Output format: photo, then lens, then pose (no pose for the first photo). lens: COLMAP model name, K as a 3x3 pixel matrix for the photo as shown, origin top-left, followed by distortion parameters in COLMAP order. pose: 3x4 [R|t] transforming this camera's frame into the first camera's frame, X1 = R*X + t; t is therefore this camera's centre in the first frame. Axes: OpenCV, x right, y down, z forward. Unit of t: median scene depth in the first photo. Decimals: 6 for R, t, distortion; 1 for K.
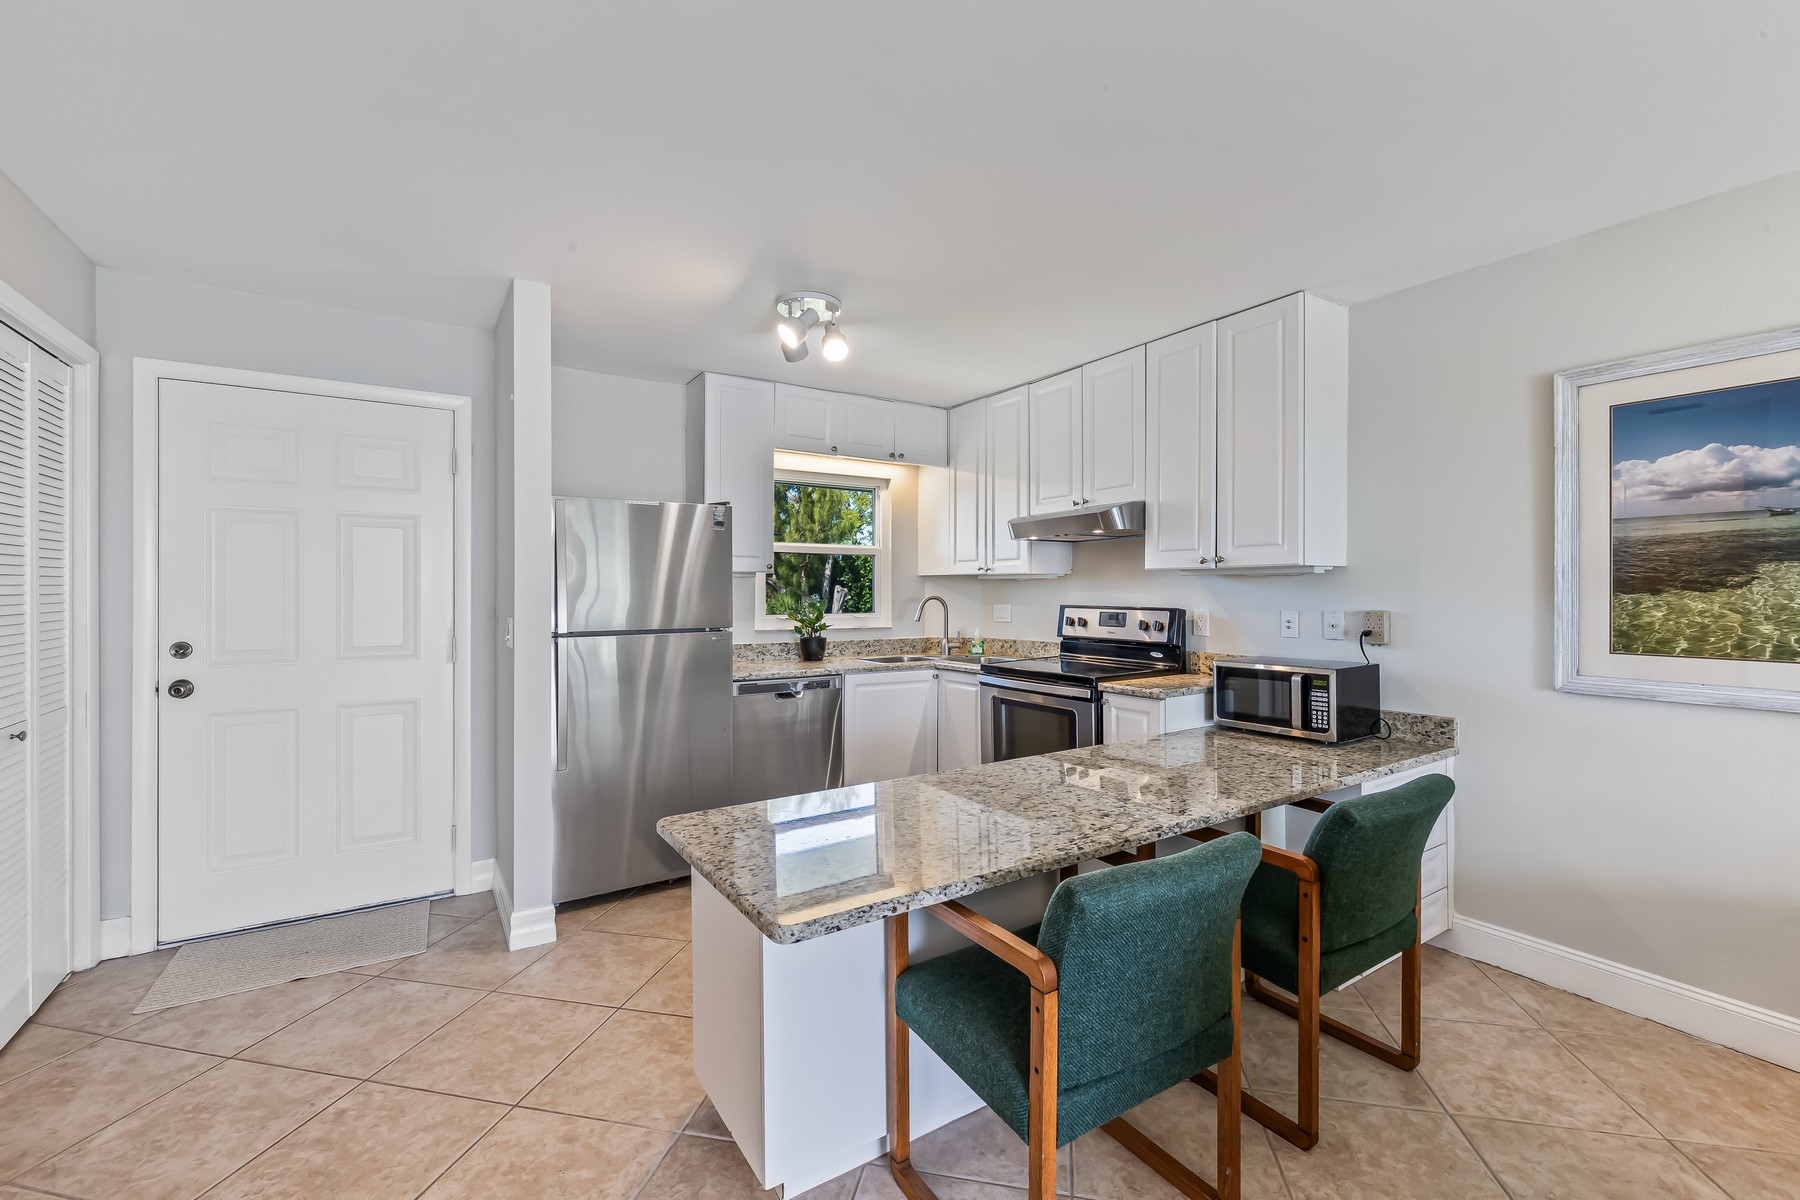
lens RADIAL K [[750.1, 0, 892.5], [0, 750.1, 591.9], [0, 0, 1]] dist [0.001335, -0.000750]
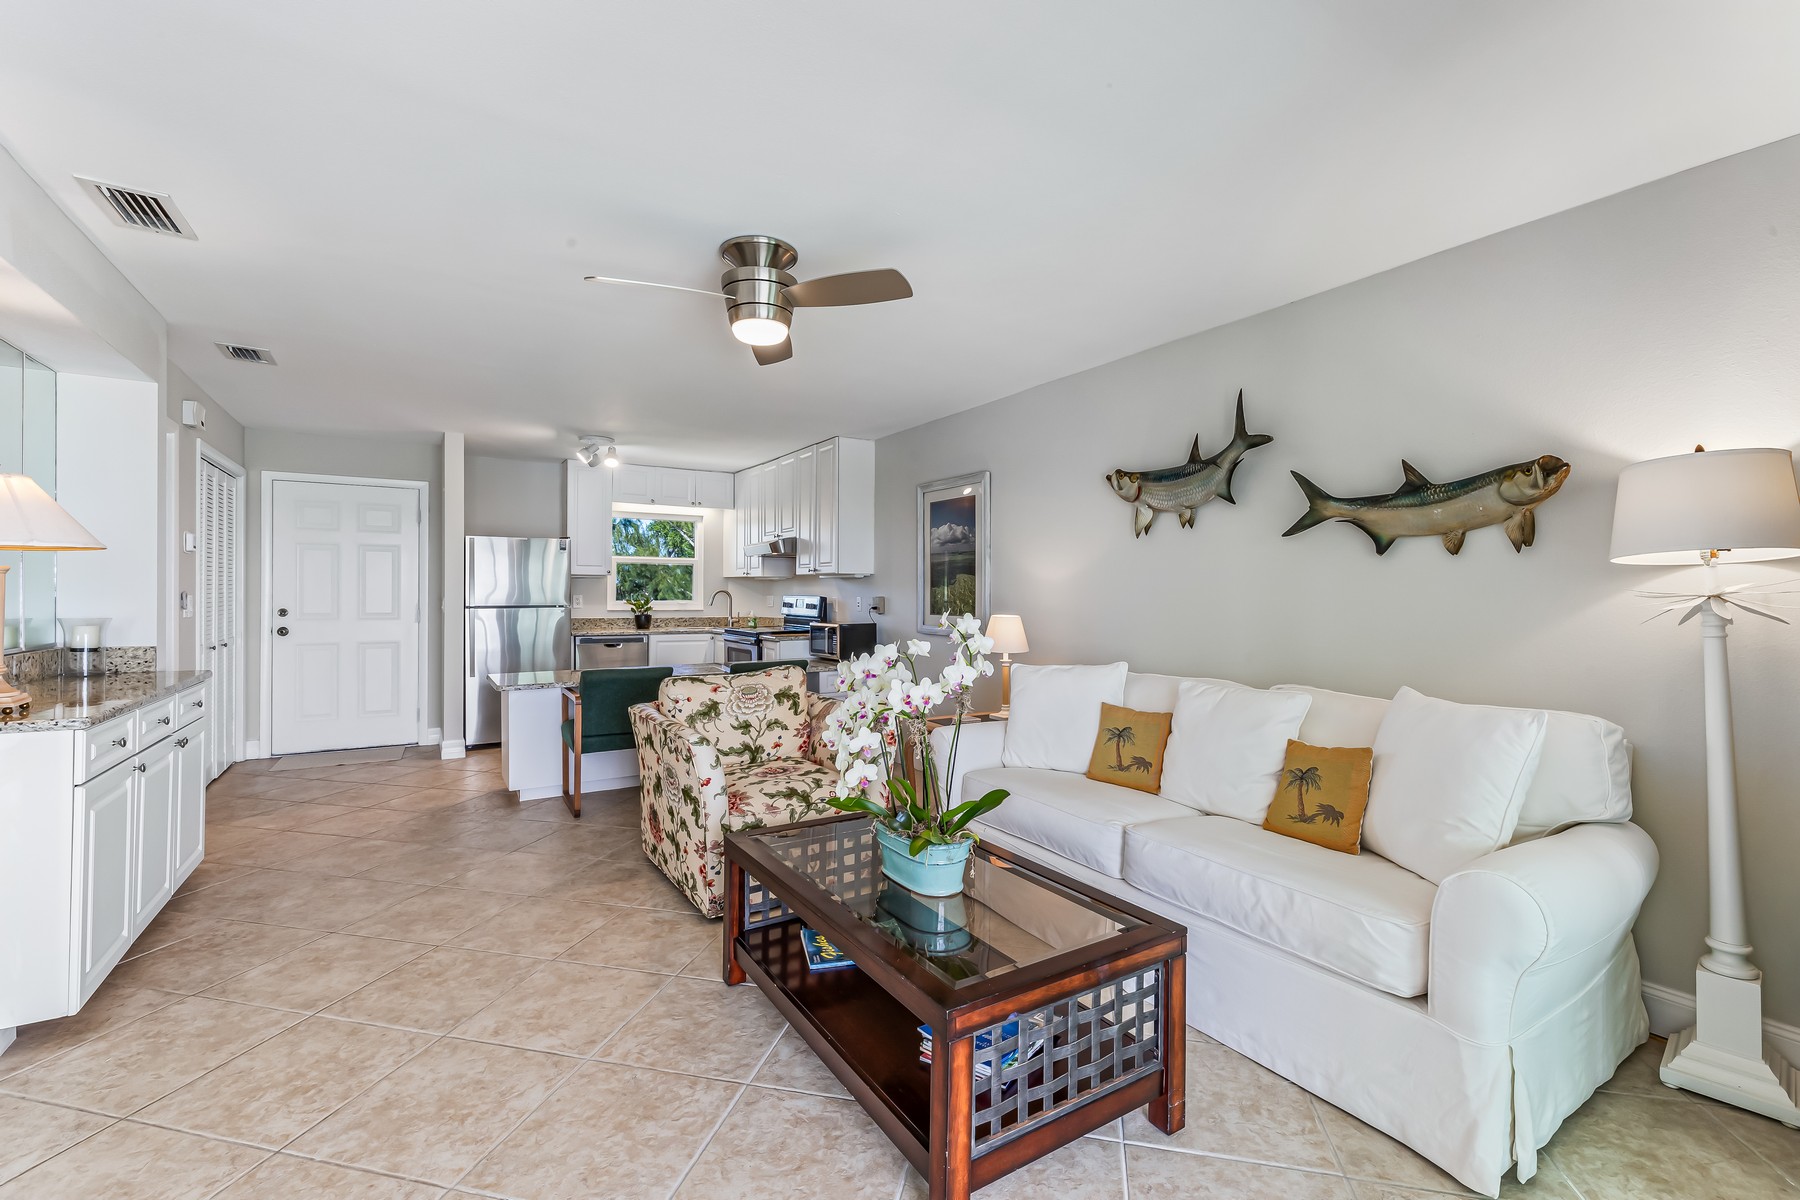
lens RADIAL K [[750.1, 0, 893.2], [0, 750.1, 592.0], [0, 0, 1]] dist [0.001335, -0.000750]
pose [[0.999948, 0.004077, -0.009335, 0.620242], [-0.004075, 0.999992, 0.000211, 0.011424], [0.009336, -0.000173, 0.999956, -0.867449]]
